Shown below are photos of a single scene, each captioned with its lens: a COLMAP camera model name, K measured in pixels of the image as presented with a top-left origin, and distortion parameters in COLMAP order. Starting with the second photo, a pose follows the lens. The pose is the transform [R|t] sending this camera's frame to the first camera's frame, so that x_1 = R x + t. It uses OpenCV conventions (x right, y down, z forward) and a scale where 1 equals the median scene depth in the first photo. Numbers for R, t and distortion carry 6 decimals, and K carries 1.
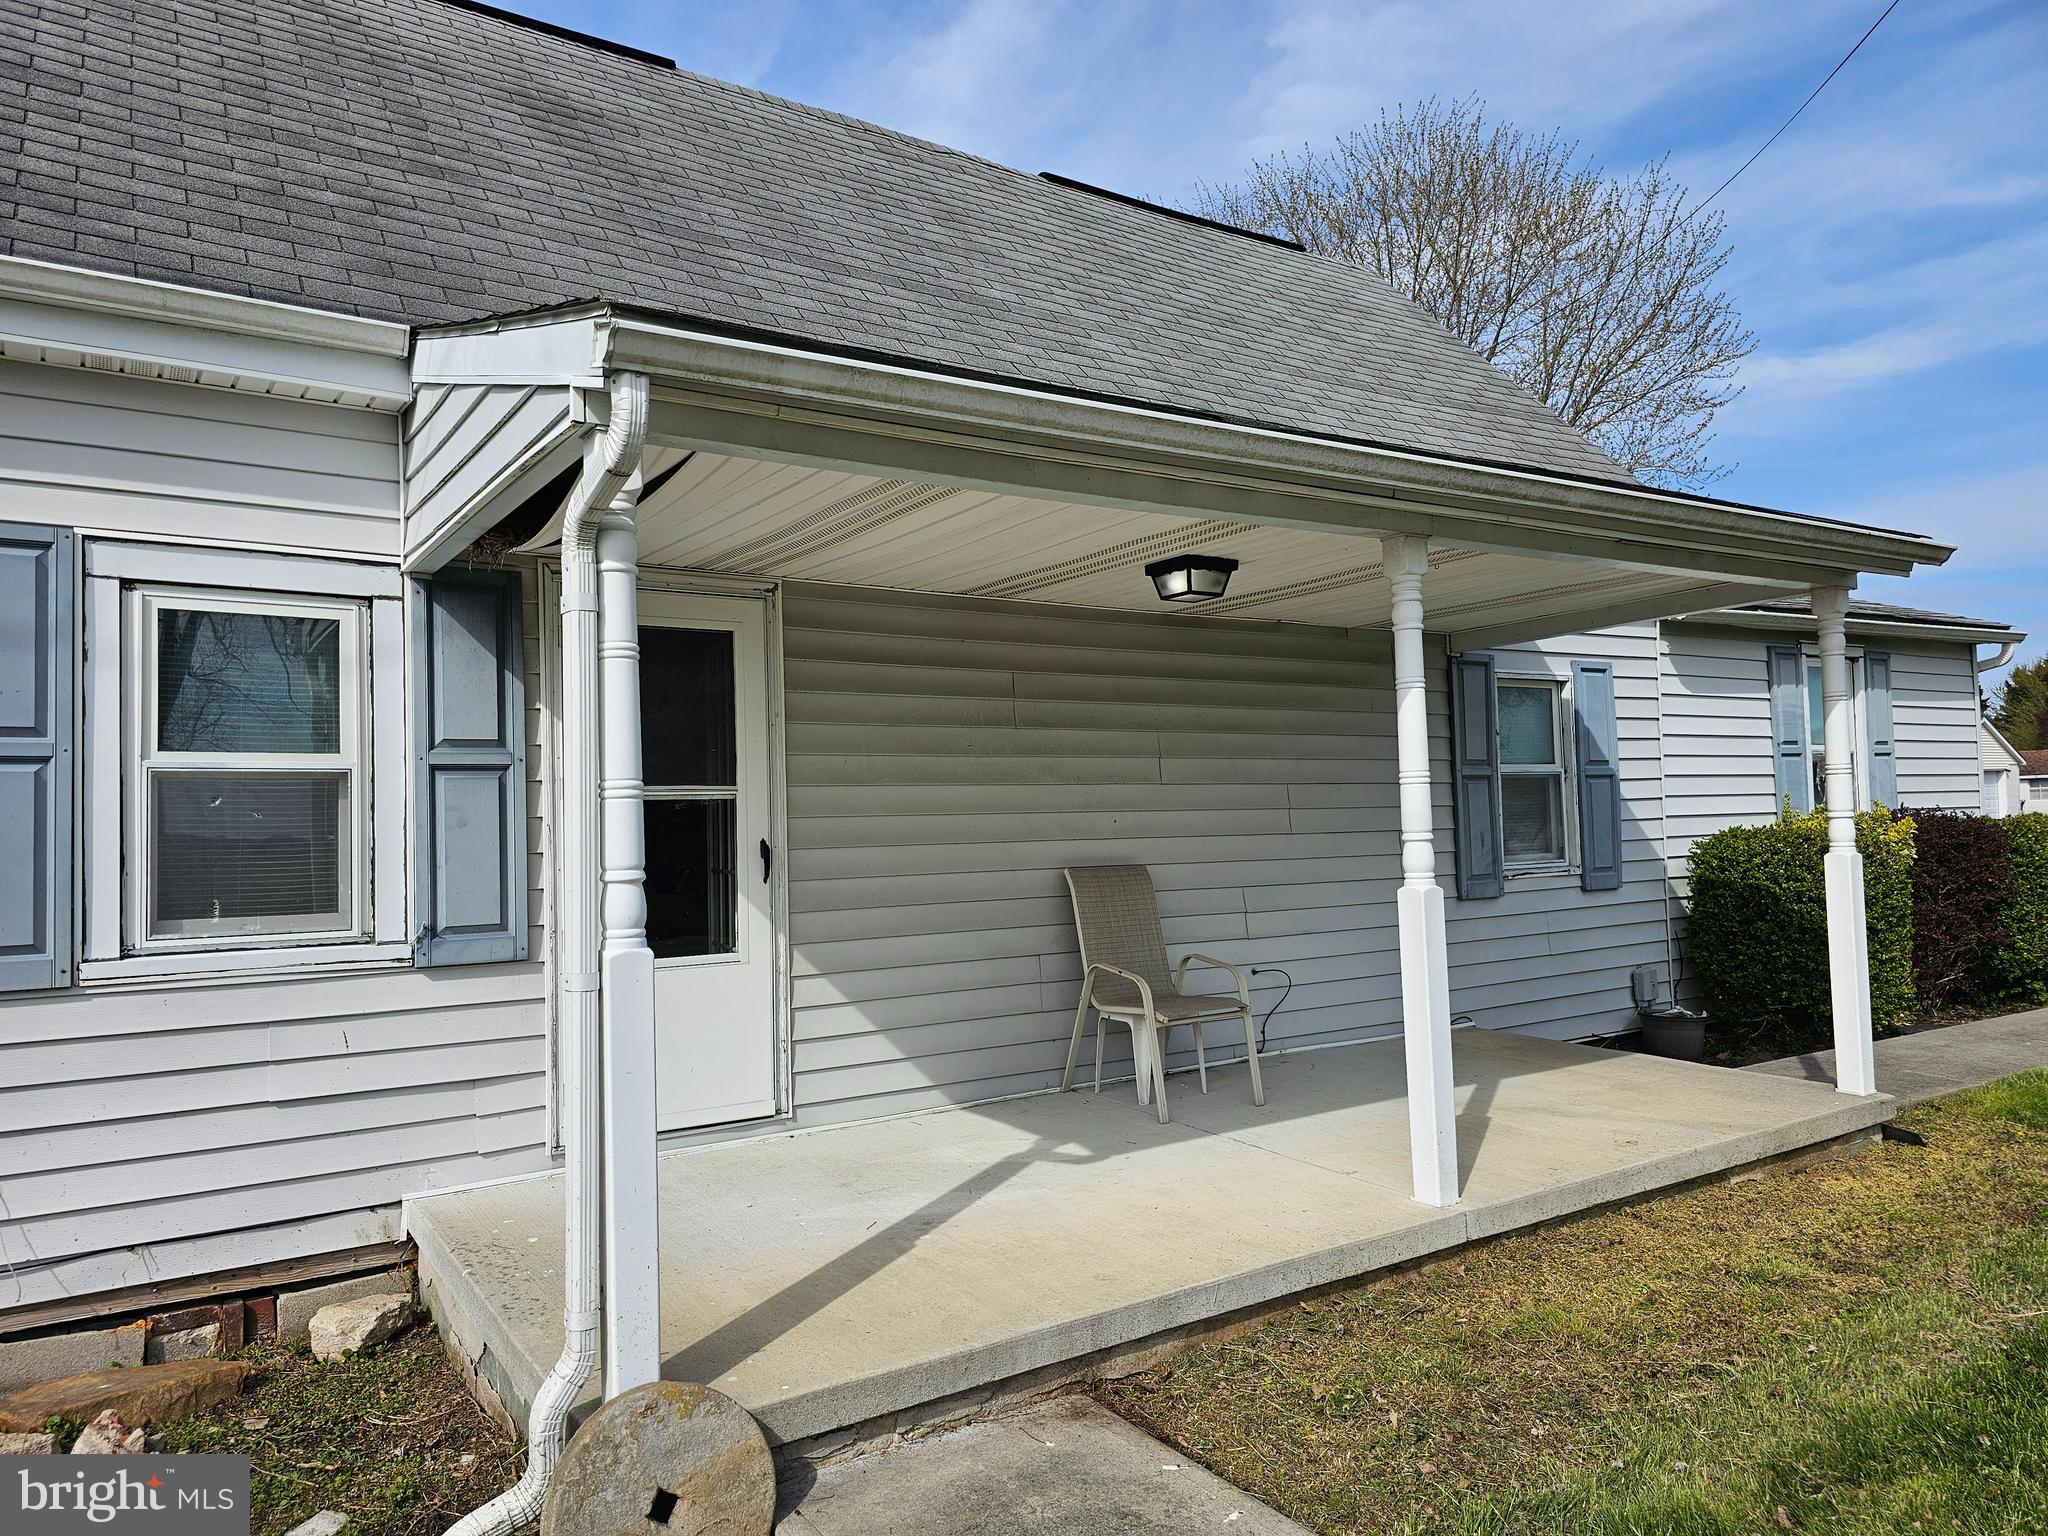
lens RADIAL K [[1380.3, 0, 1018.0], [0, 1380.3, 765.1], [0, 0, 1]] dist [0.033249, -0.032594]
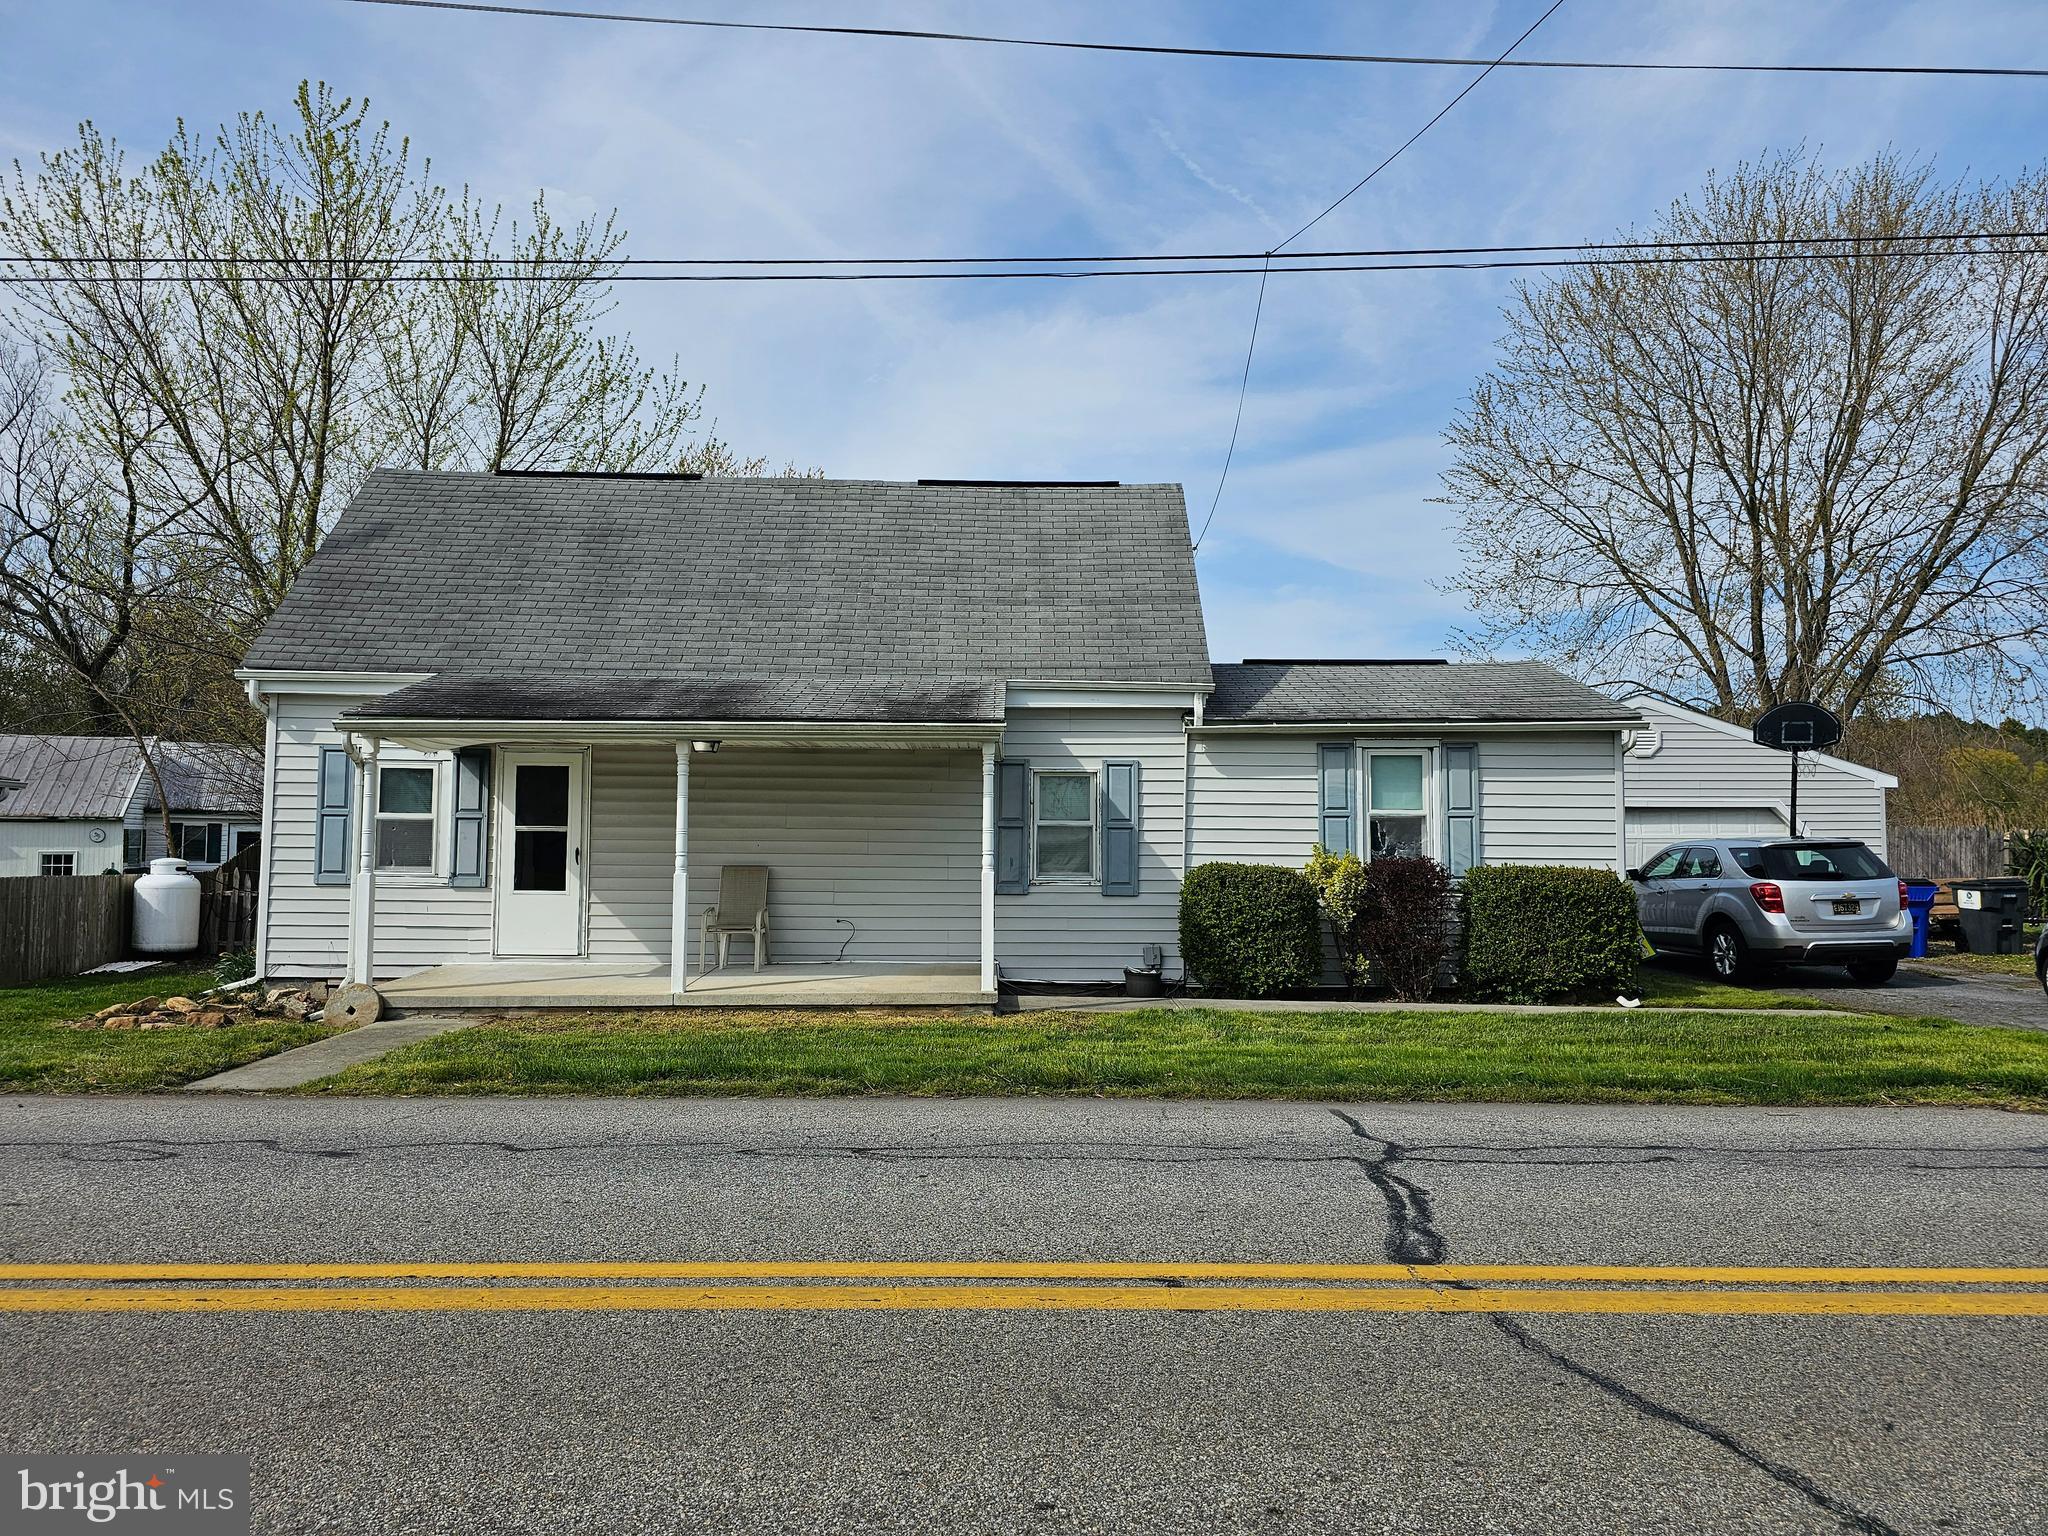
lens RADIAL K [[1380.3, 0, 1024.6], [0, 1380.3, 766.7], [0, 0, 1]] dist [0.033249, -0.032594]
pose [[0.854697, -0.000337, -0.519126, 1.579555], [-0.007883, 0.999876, -0.013628, -0.057561], [0.519067, 0.015740, 0.854589, -0.652813]]
